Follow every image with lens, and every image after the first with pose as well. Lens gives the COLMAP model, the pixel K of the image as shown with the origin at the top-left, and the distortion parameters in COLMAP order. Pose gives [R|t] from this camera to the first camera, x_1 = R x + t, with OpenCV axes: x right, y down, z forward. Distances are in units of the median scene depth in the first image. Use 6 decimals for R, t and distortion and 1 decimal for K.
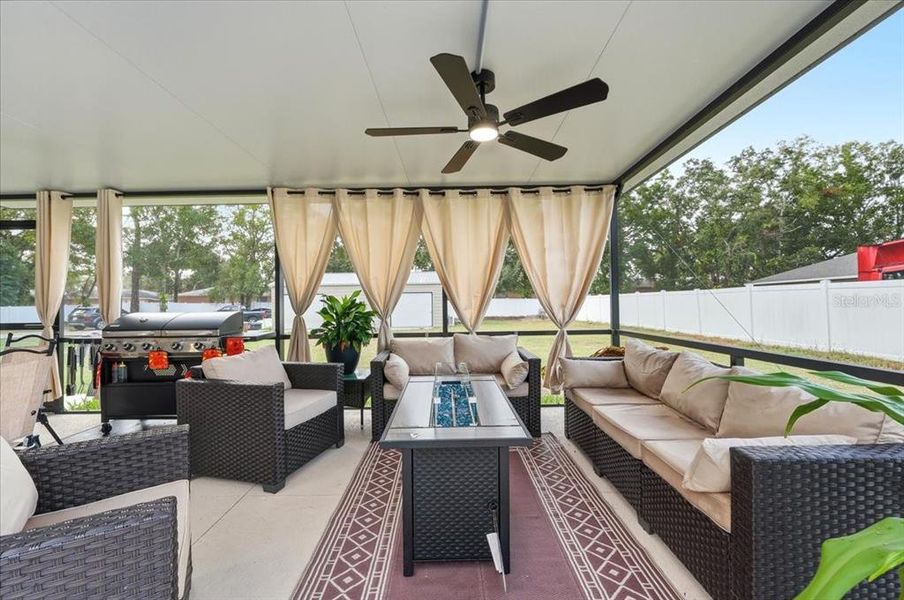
lens RADIAL K [[377.1, 0, 451.3], [0, 377.1, 298.0], [0, 0, 1]] dist [-0.003096, -0.000369]
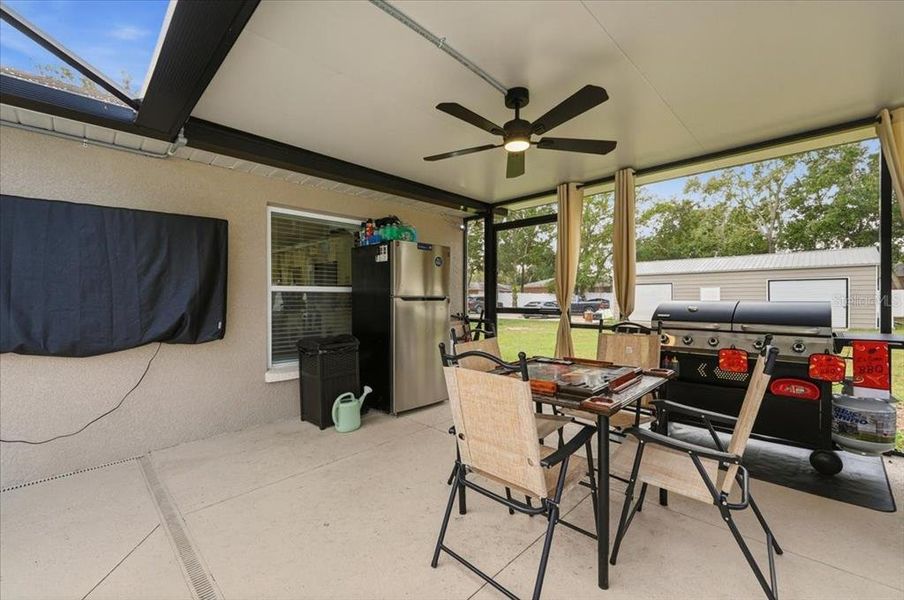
lens RADIAL K [[377.1, 0, 446.2], [0, 377.1, 298.7], [0, 0, 1]] dist [-0.003096, -0.000369]
pose [[0.706536, 0.011971, -0.707575, -0.542133], [0.006368, 0.999709, 0.023272, 0.009433], [0.707648, -0.020948, 0.706254, 0.007722]]
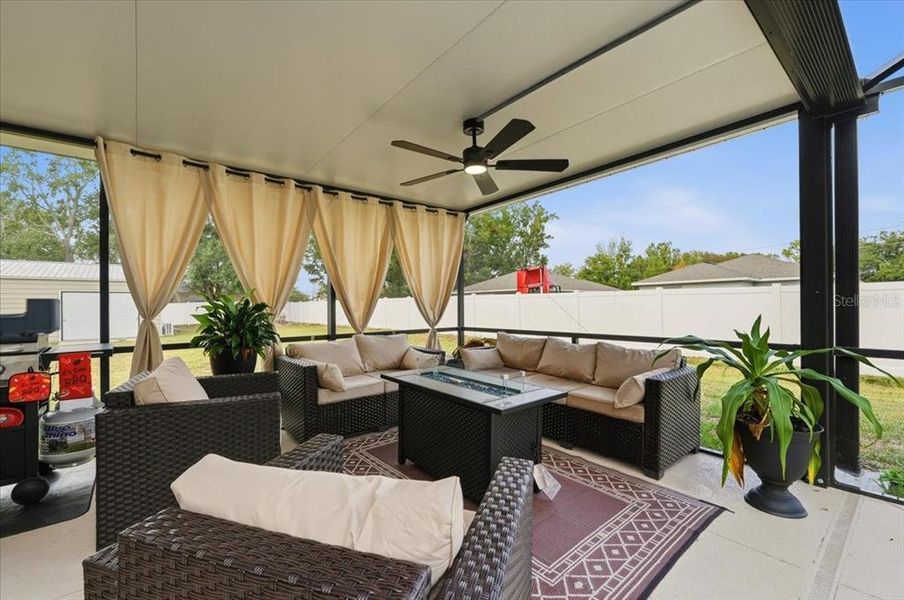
lens RADIAL K [[377.1, 0, 454.9], [0, 377.1, 301.4], [0, 0, 1]] dist [-0.003096, -0.000369]
pose [[0.772216, 0.013680, 0.635212, -0.408497], [-0.011917, 0.999904, -0.007047, 0.008095], [-0.635248, -0.002128, 0.772305, 0.038061]]
